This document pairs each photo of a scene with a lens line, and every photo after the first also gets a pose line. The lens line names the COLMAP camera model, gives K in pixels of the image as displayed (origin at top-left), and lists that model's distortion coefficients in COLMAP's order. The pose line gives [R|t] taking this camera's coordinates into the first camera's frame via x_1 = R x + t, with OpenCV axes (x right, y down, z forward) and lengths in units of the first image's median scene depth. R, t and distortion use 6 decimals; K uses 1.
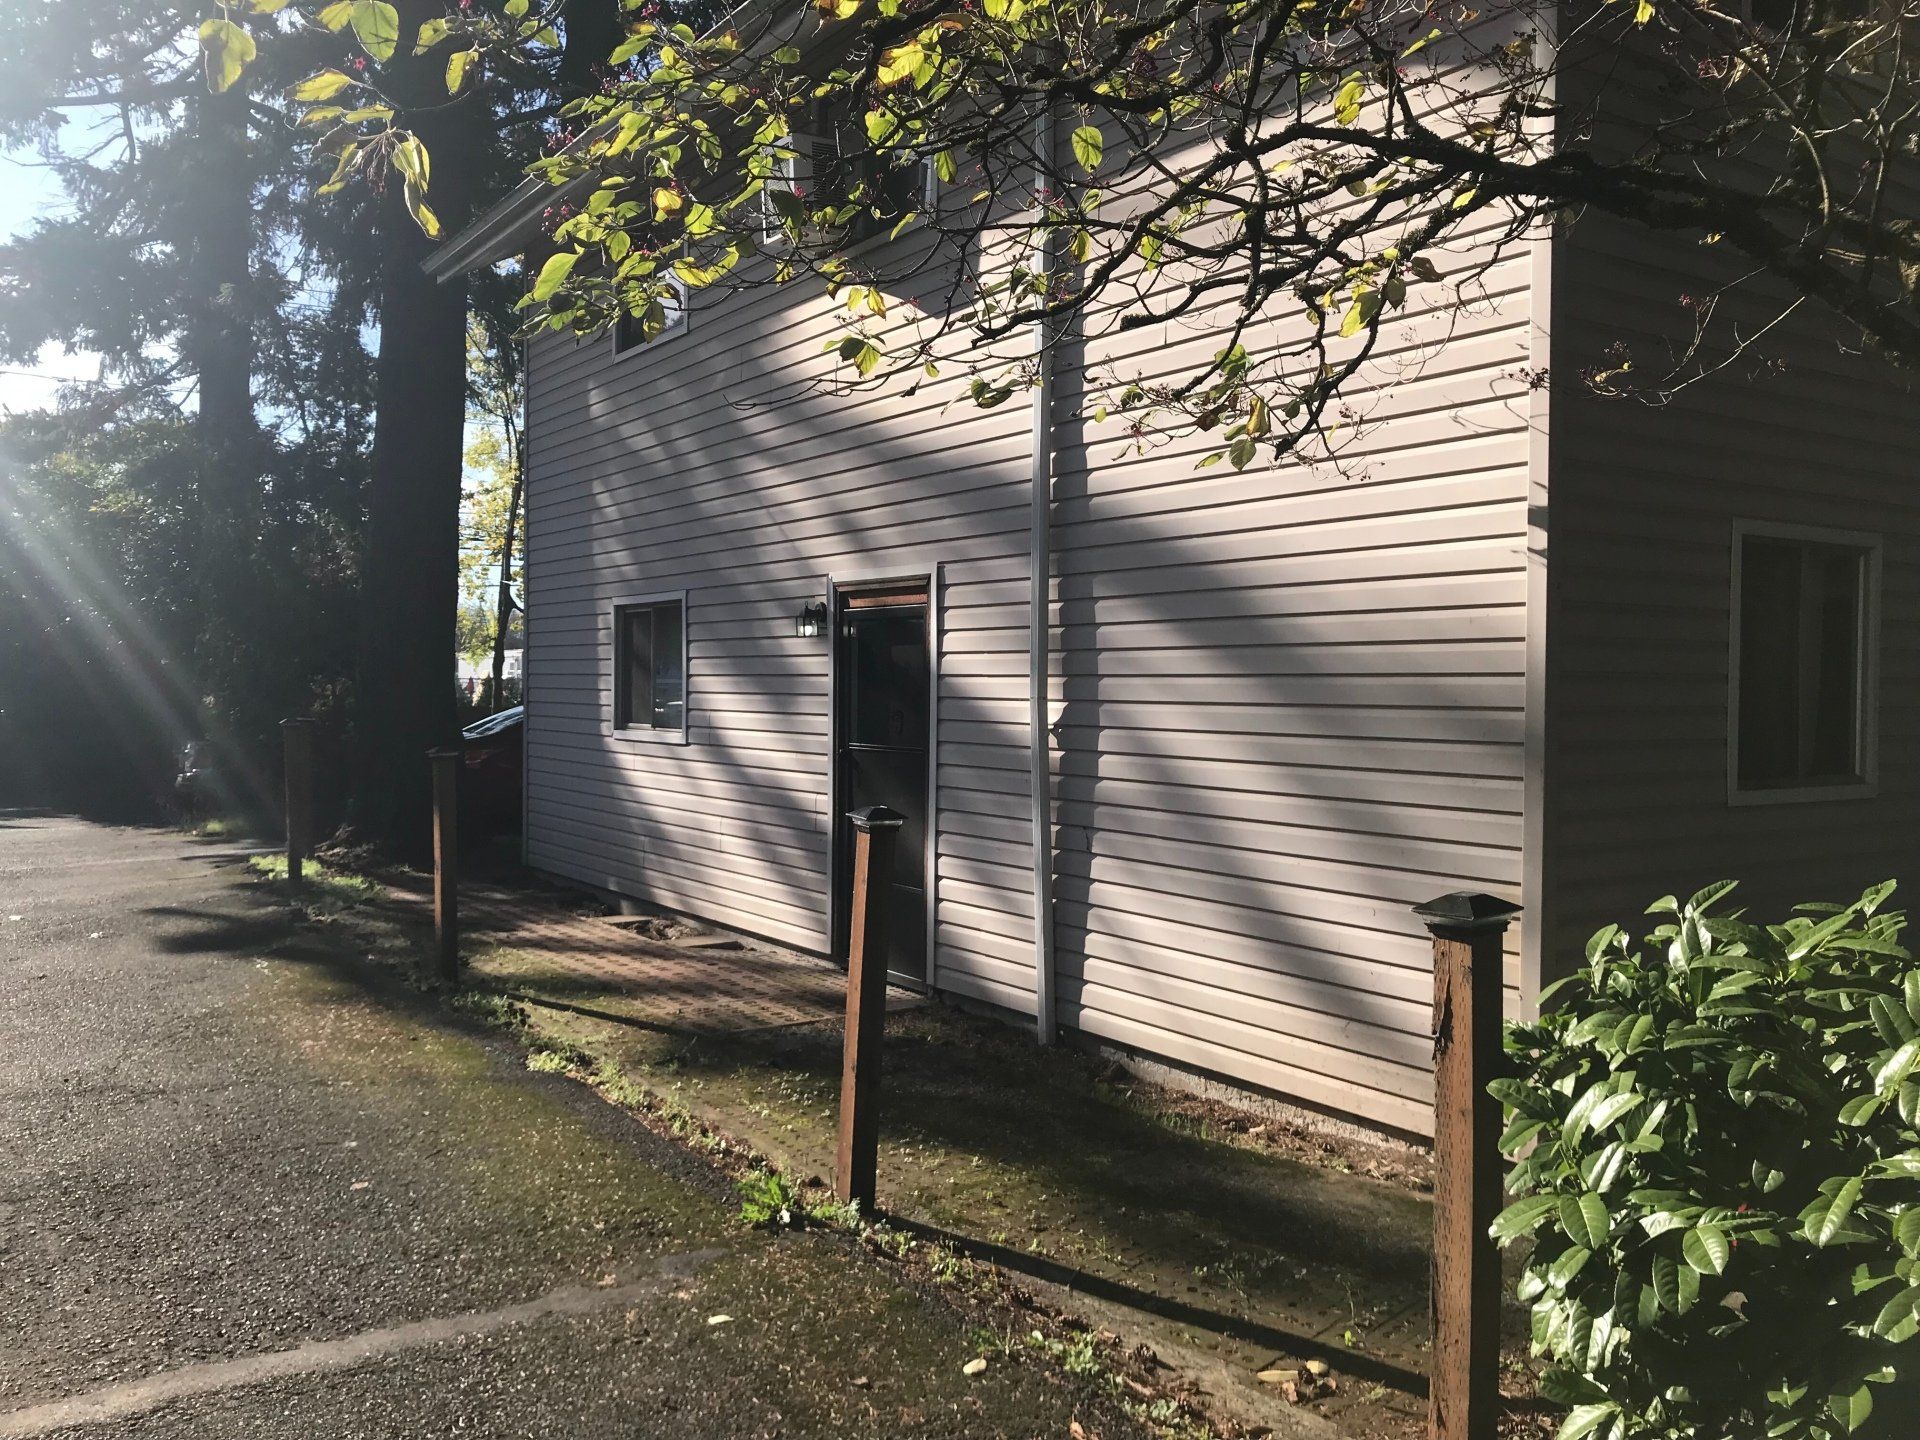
lens RADIAL K [[1557.6, 0, 960.0], [0, 1557.6, 720.0], [0, 0, 1]] dist [-0.005043, -0.005803]
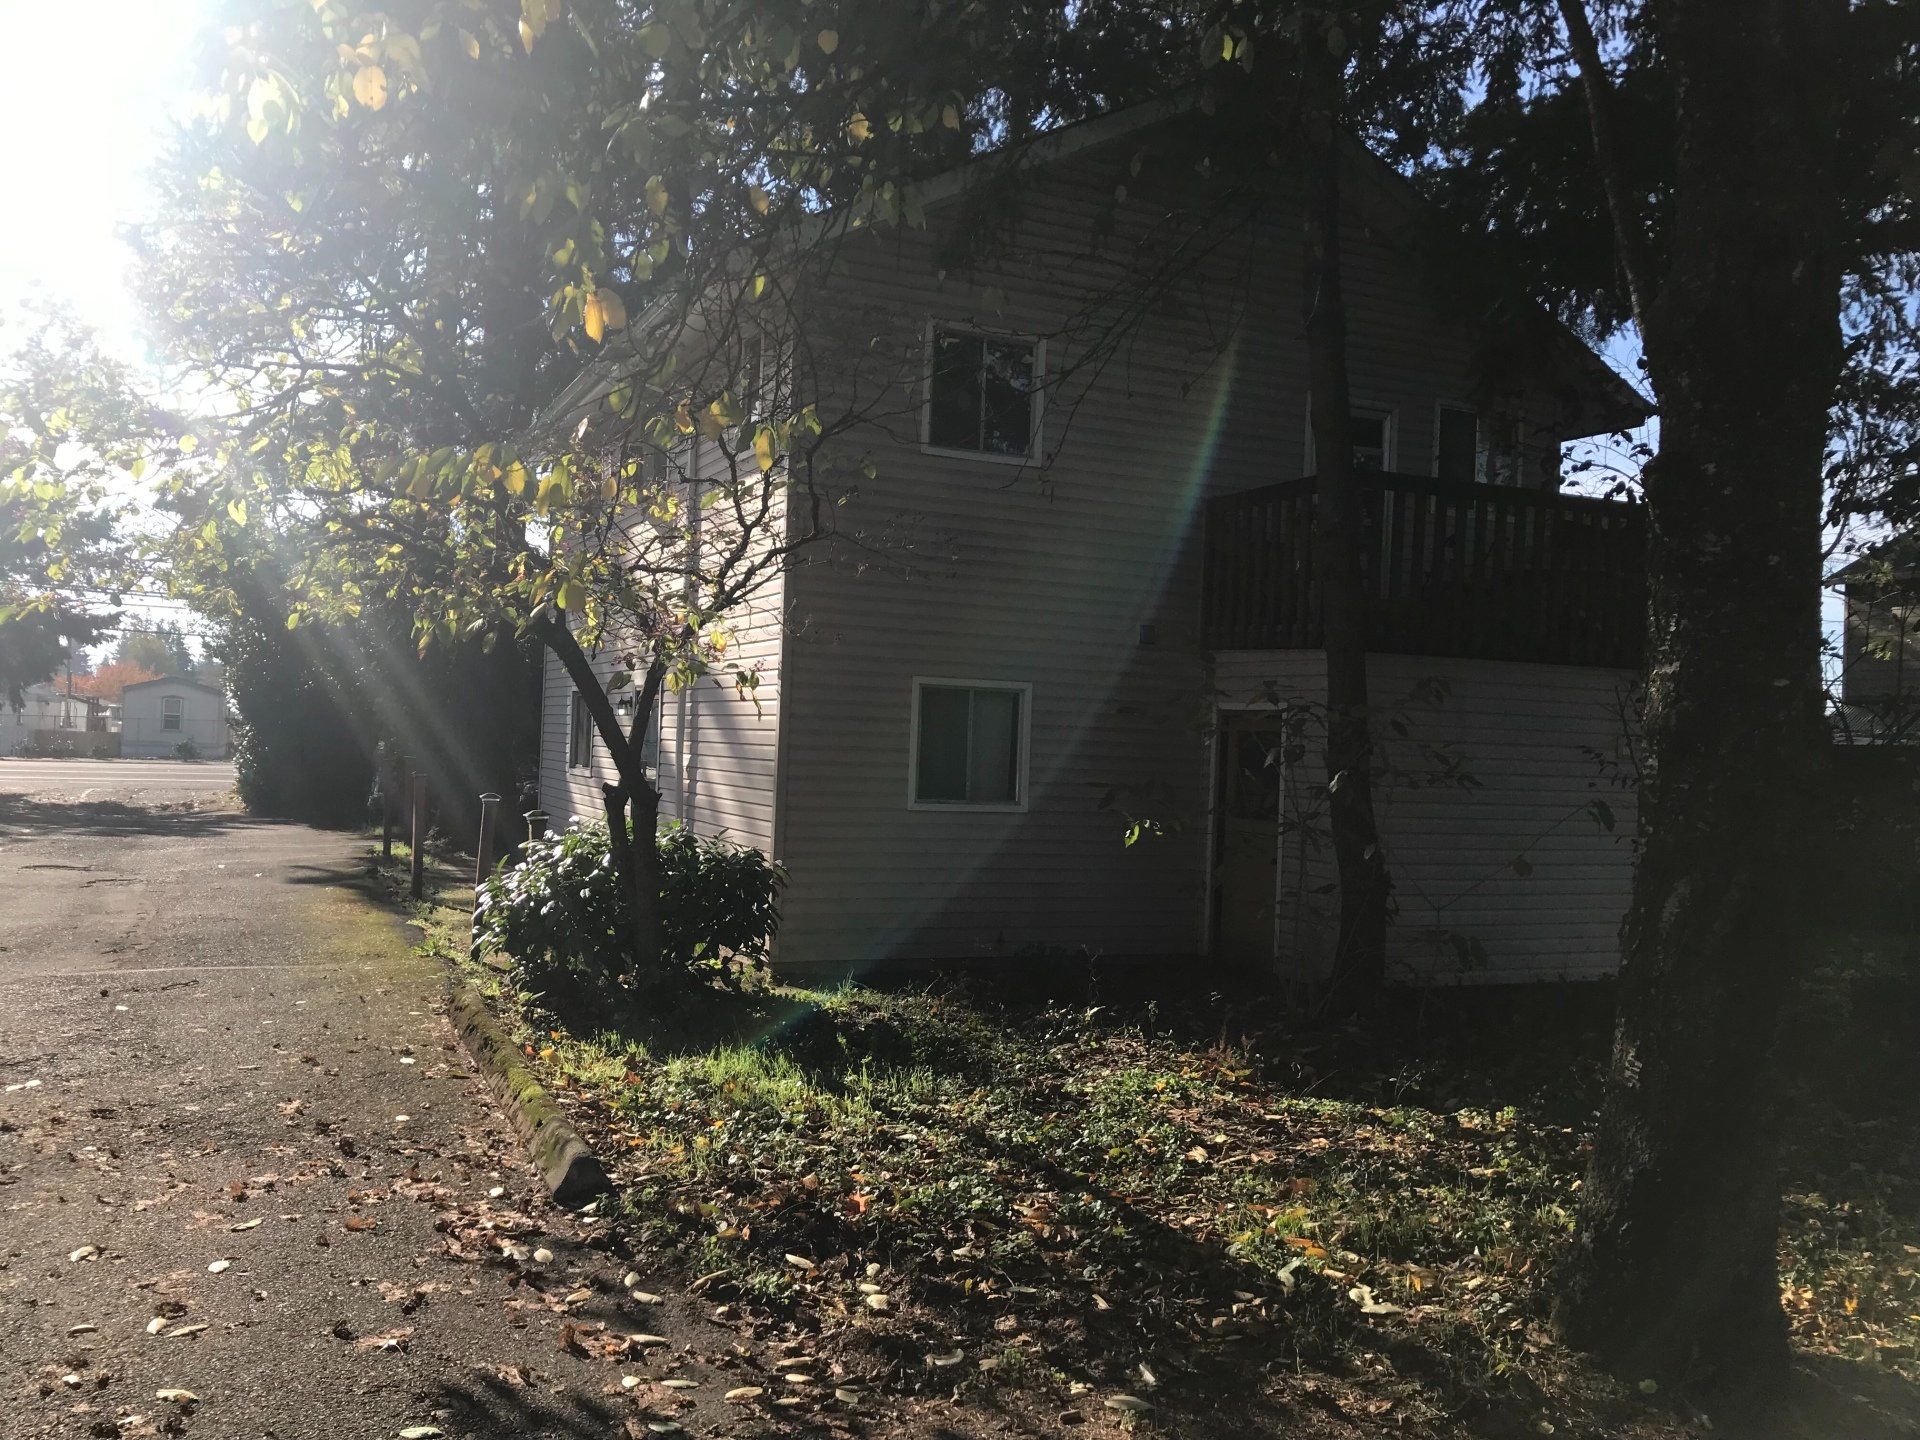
lens RADIAL K [[1557.6, 0, 960.0], [0, 1557.6, 720.0], [0, 0, 1]] dist [-0.005043, -0.005803]
pose [[0.988584, 0.022261, -0.149017, 0.485471], [-0.027937, 0.998958, -0.036102, 0.003259], [0.148058, 0.039853, 0.988175, -0.629074]]
